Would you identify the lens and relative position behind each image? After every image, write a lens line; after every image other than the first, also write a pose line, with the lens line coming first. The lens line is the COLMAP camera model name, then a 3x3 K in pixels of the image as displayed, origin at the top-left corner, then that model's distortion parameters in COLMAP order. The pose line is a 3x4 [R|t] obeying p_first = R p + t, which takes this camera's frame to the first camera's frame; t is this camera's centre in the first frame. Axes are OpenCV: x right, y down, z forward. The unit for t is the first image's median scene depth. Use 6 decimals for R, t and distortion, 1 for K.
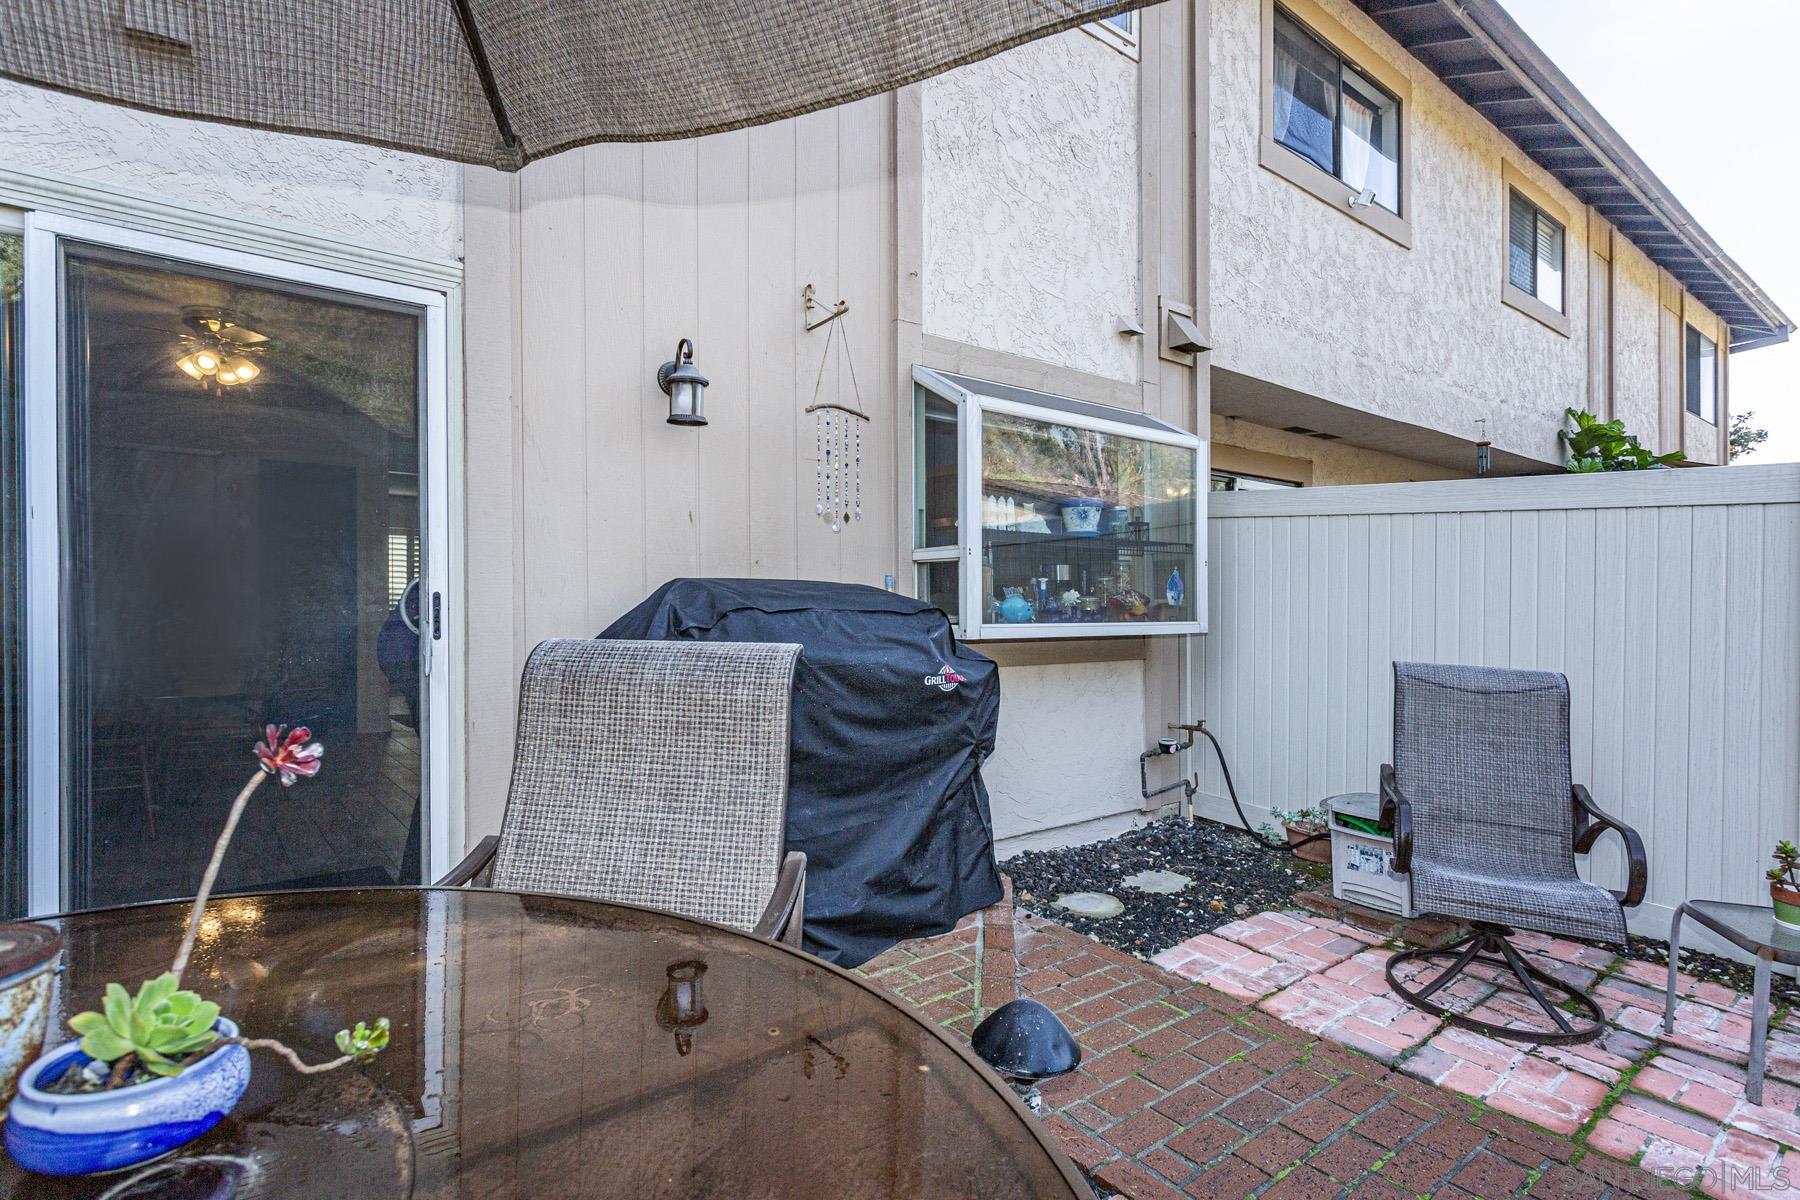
lens RADIAL K [[878.3, 0, 851.2], [0, 878.3, 616.5], [0, 0, 1]] dist [-0.002638, 0.002989]
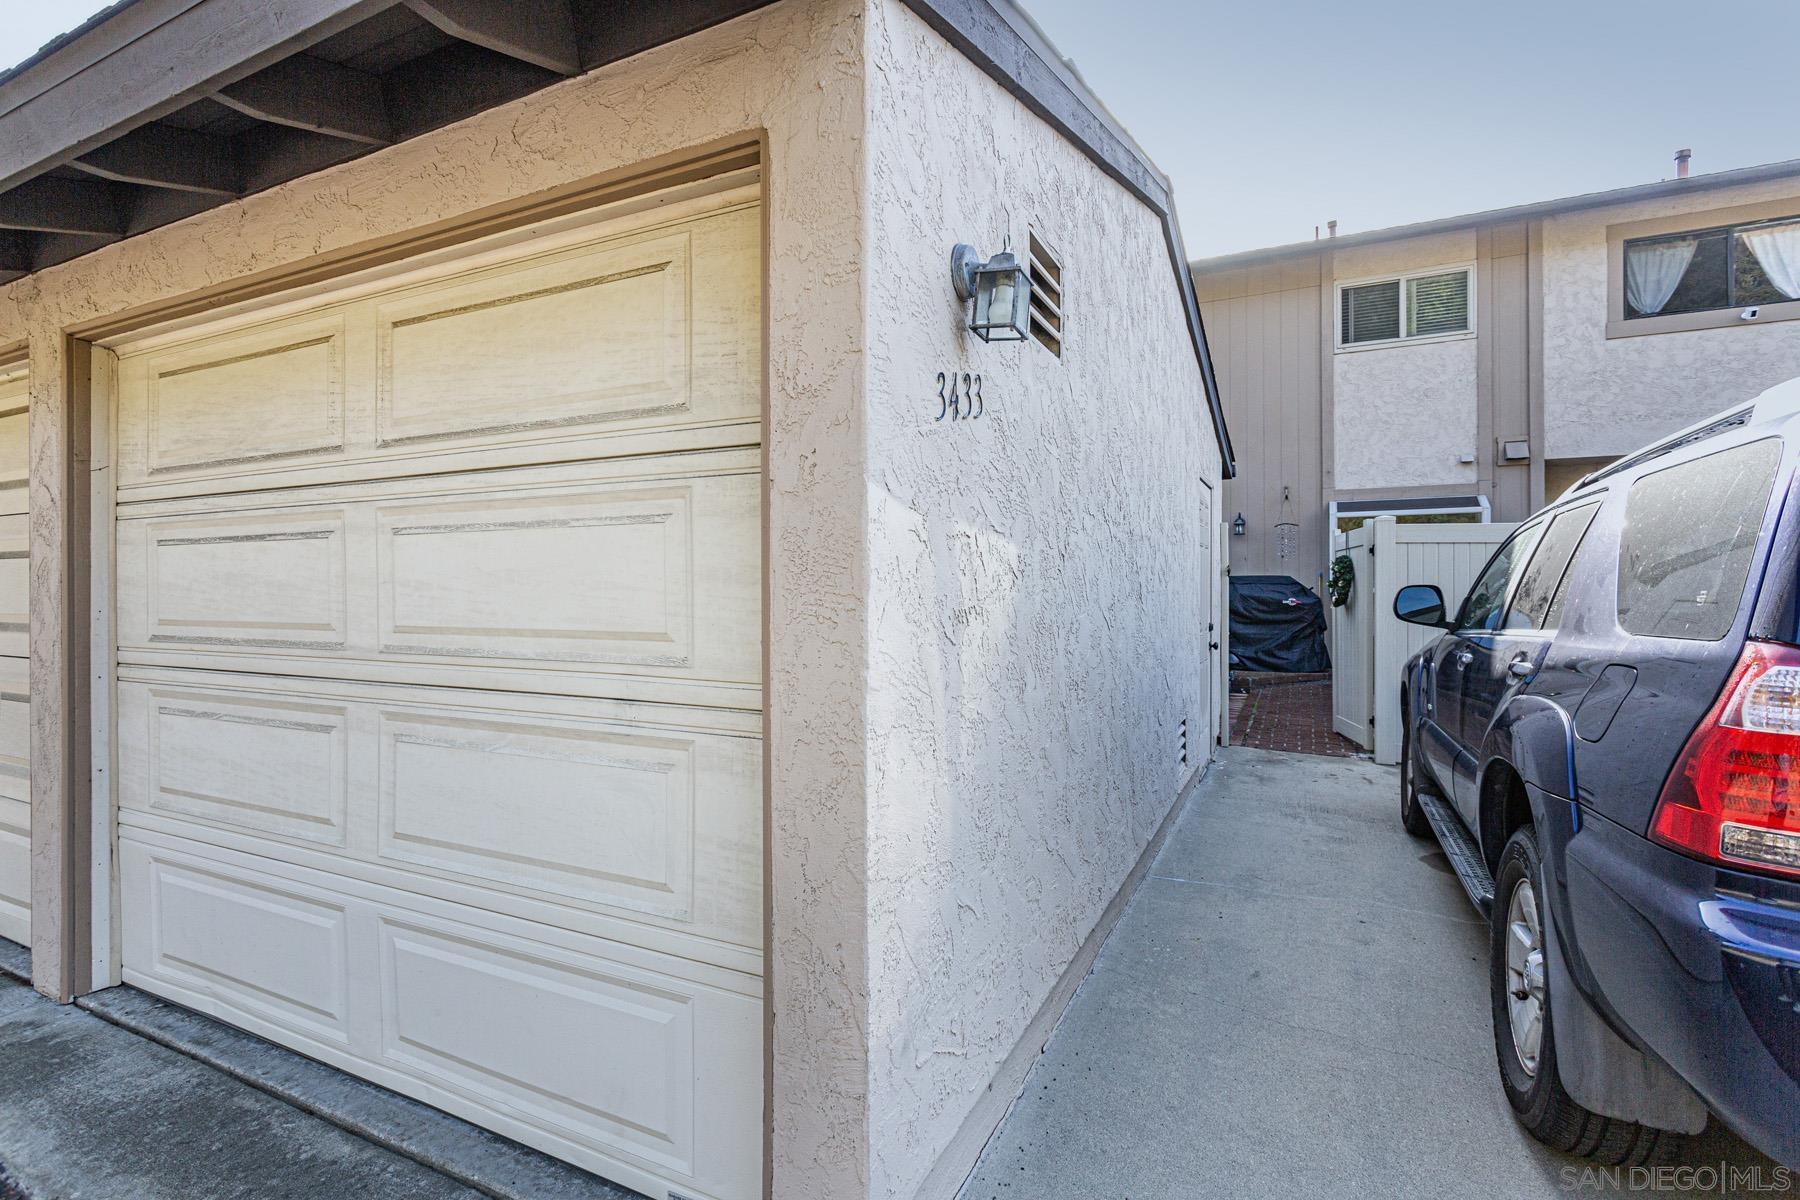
lens RADIAL K [[878.3, 0, 901.5], [0, 878.3, 590.8], [0, 0, 1]] dist [-0.002638, 0.002989]
pose [[0.450754, -0.003895, -0.892640, 1.131639], [-0.004830, 0.999965, -0.006802, 0.024966], [0.892635, 0.007377, 0.450720, -0.897935]]
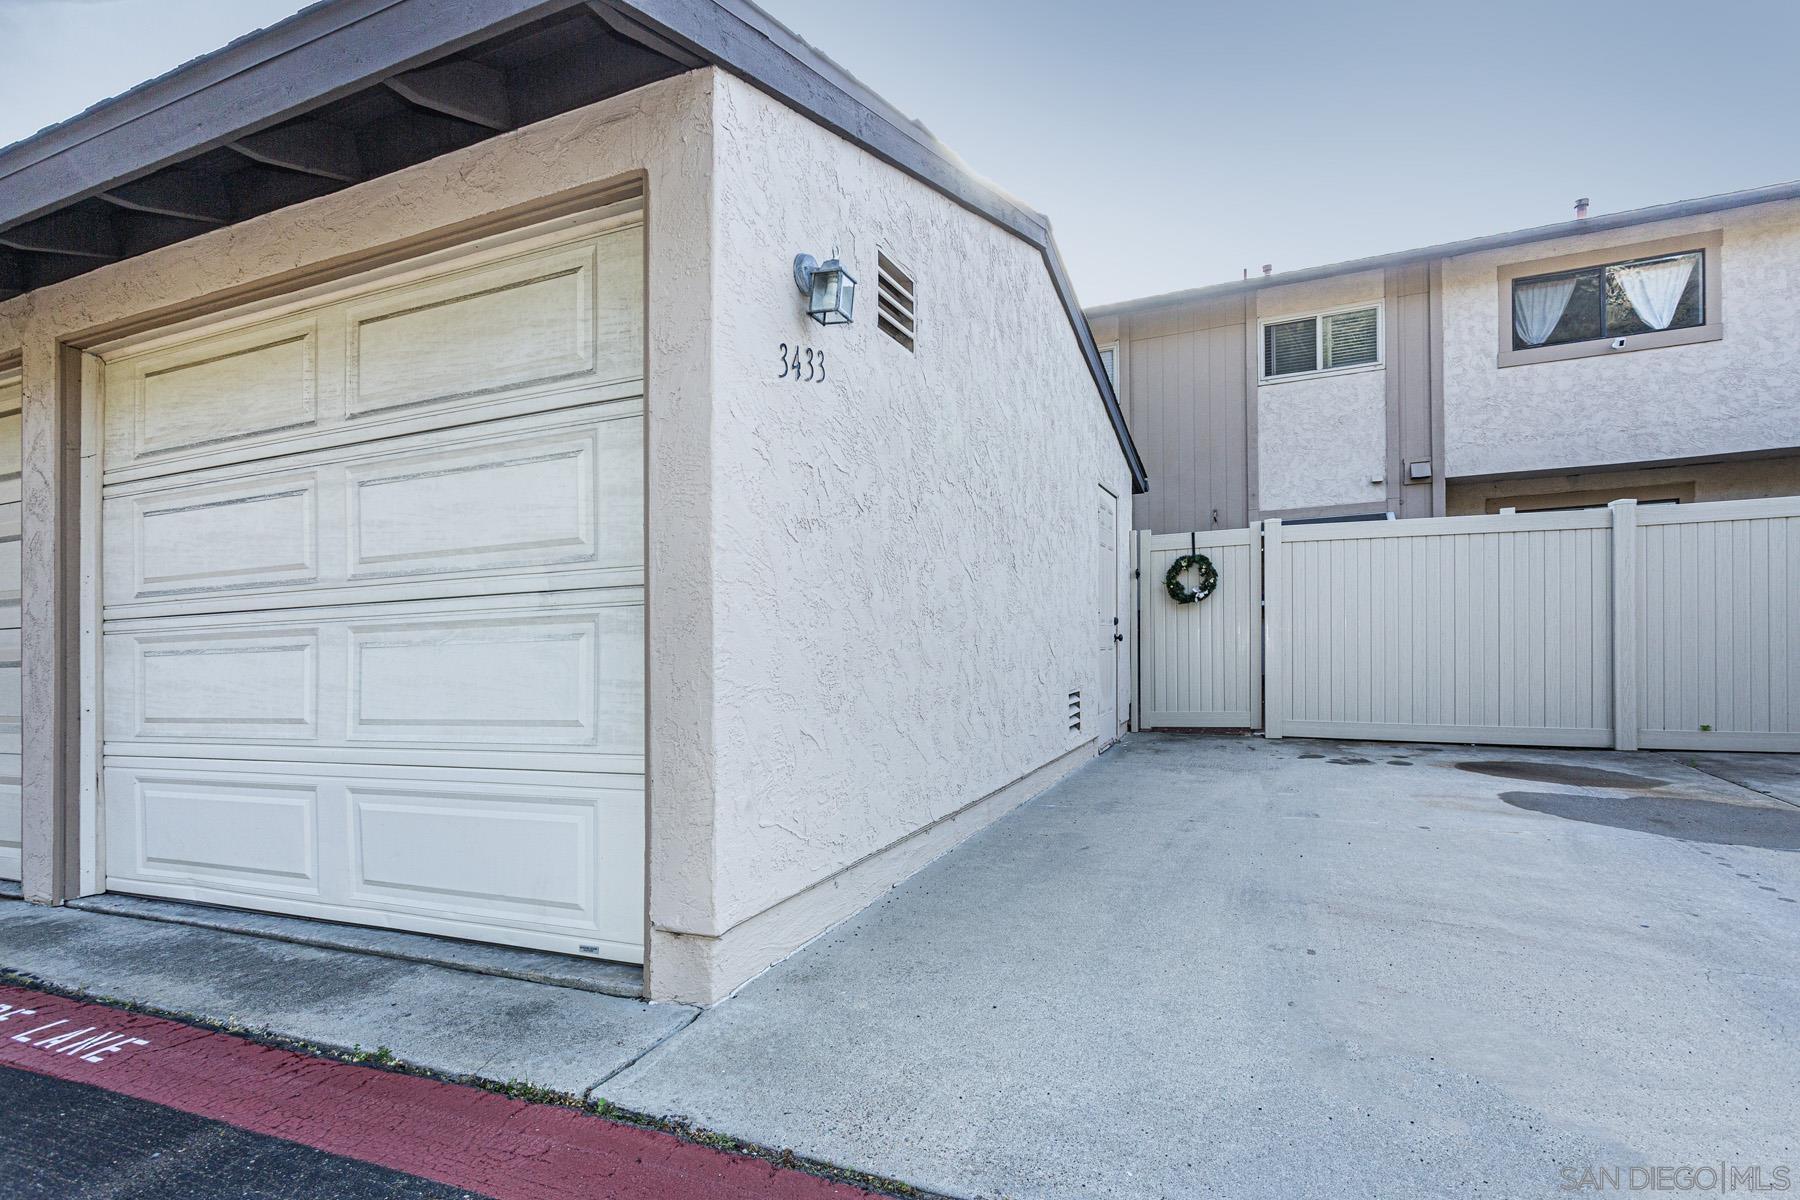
lens RADIAL K [[878.3, 0, 908.3], [0, 878.3, 571.9], [0, 0, 1]] dist [-0.002638, 0.002989]
pose [[0.503438, -0.070587, -0.861143, 1.160840], [0.023612, 0.997409, -0.067952, 0.040128], [0.863709, 0.013876, 0.503800, -0.899907]]
